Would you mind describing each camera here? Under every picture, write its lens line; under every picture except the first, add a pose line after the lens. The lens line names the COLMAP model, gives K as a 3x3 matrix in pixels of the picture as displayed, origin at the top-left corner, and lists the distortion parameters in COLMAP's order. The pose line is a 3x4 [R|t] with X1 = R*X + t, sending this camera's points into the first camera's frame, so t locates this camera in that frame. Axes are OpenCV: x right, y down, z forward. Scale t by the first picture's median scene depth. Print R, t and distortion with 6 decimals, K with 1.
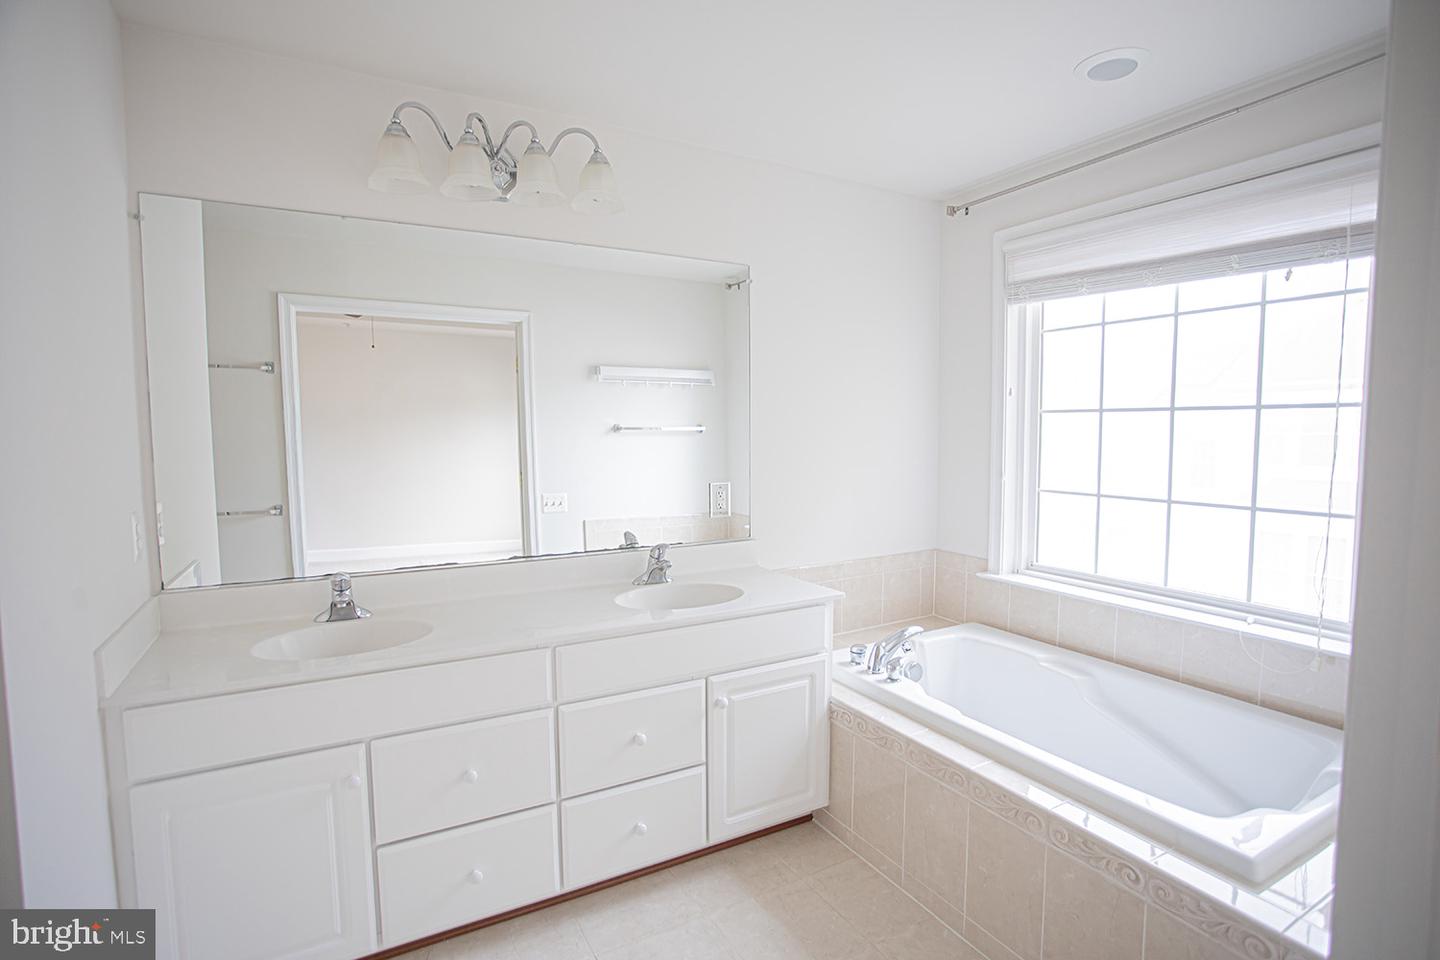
lens RADIAL K [[703.1, 0, 727.3], [0, 703.1, 478.6], [0, 0, 1]] dist [-0.088151, 0.044505]
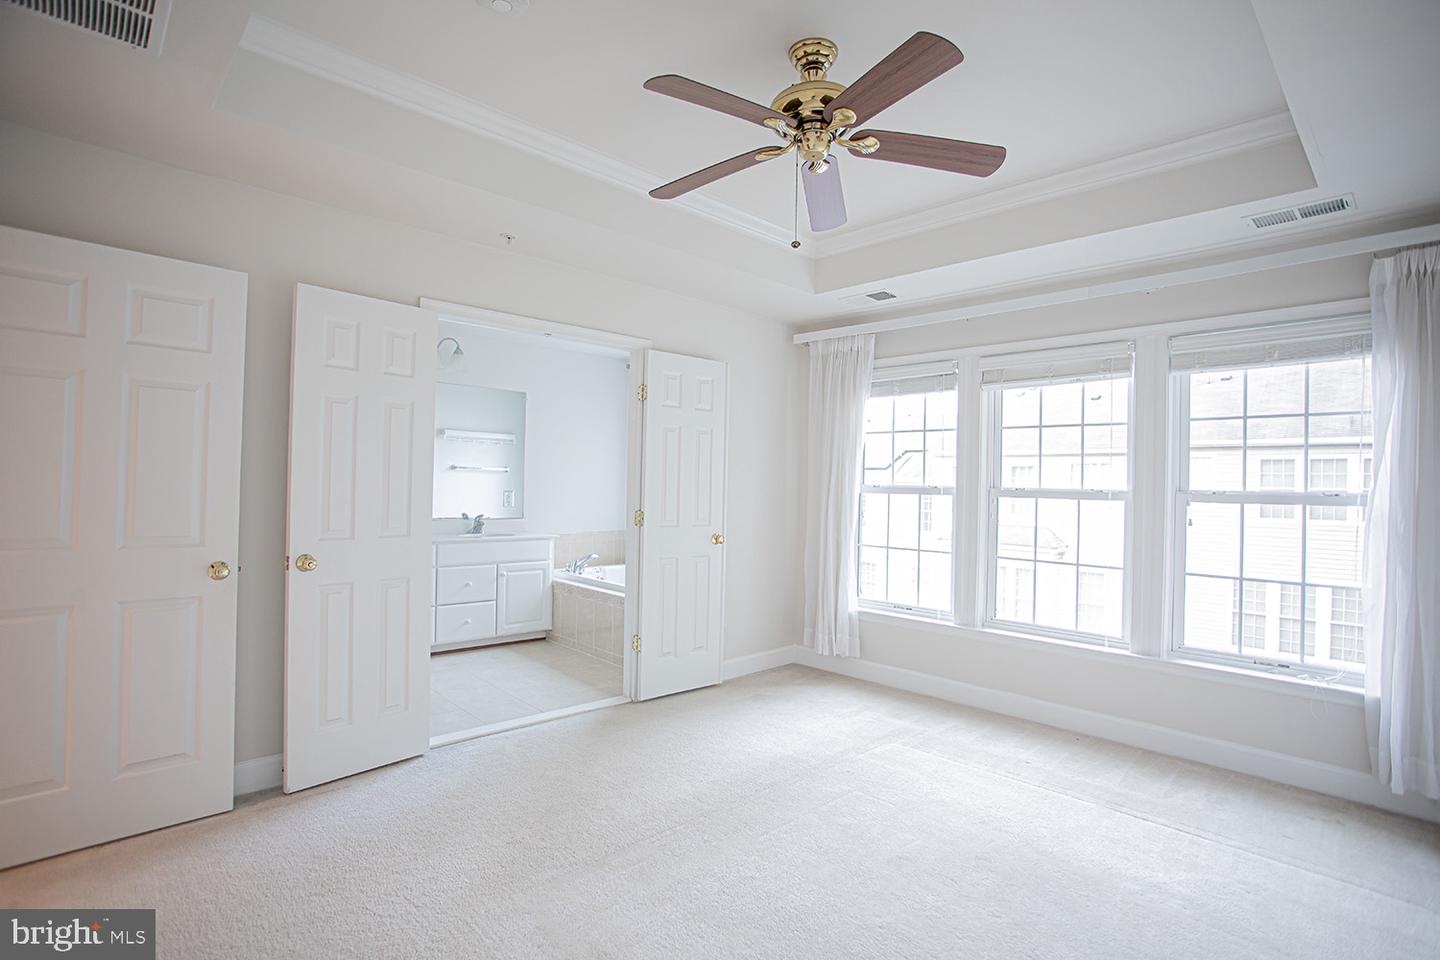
lens RADIAL K [[703.1, 0, 727.3], [0, 703.1, 478.6], [0, 0, 1]] dist [-0.088151, 0.044505]
pose [[0.969042, 0.026881, 0.245428, 0.120284], [-0.008128, 0.996990, -0.077103, 0.135524], [-0.246762, 0.072721, 0.966344, -1.322813]]
